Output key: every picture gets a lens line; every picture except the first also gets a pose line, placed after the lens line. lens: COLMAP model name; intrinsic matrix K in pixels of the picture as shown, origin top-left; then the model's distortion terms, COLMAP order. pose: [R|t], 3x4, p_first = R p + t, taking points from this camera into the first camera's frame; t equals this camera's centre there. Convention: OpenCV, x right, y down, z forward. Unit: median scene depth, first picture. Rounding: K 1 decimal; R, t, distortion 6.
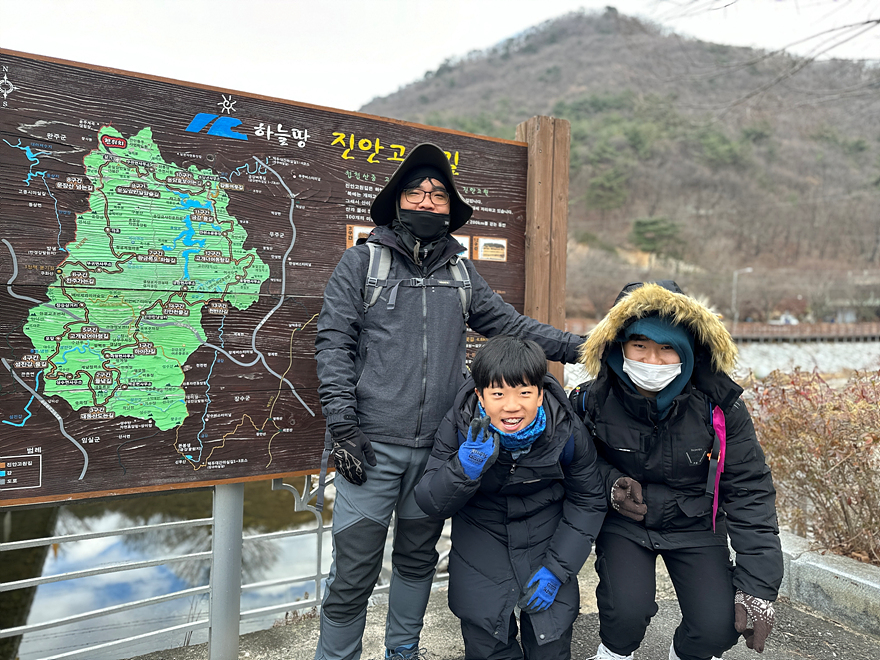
lens RADIAL K [[620.9, 0, 441.1], [0, 620.9, 331.0], [0, 0, 1]] dist [0.079470, -0.094217]
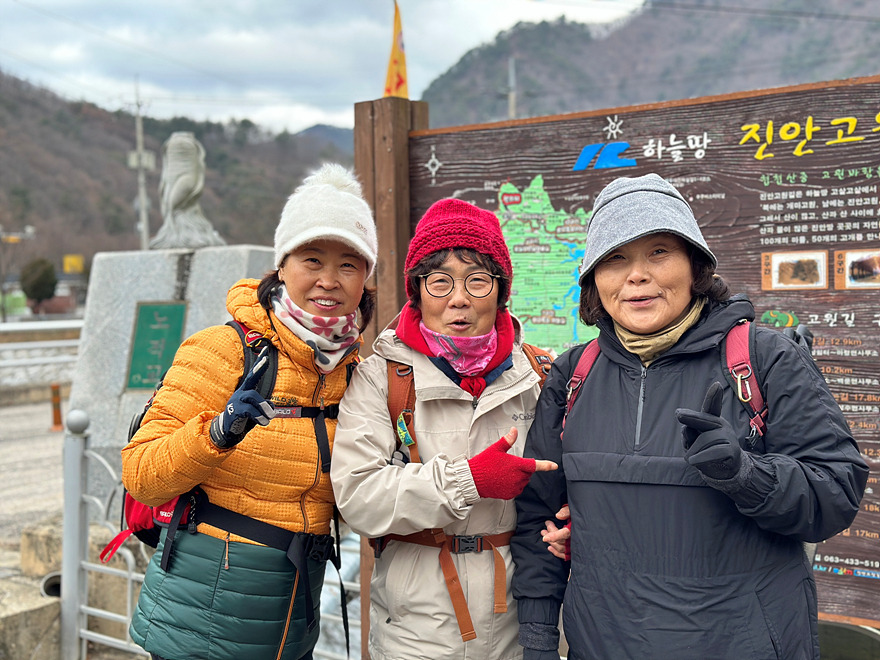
lens RADIAL K [[1226.6, 0, 440.7], [0, 1226.6, 332.3], [0, 0, 1]] dist [0.126740, 0.000000]
pose [[0.470851, -0.007953, -0.882177, 0.929449], [0.008840, 0.999952, -0.004297, -0.082830], [0.882169, -0.005775, 0.470898, 0.036924]]
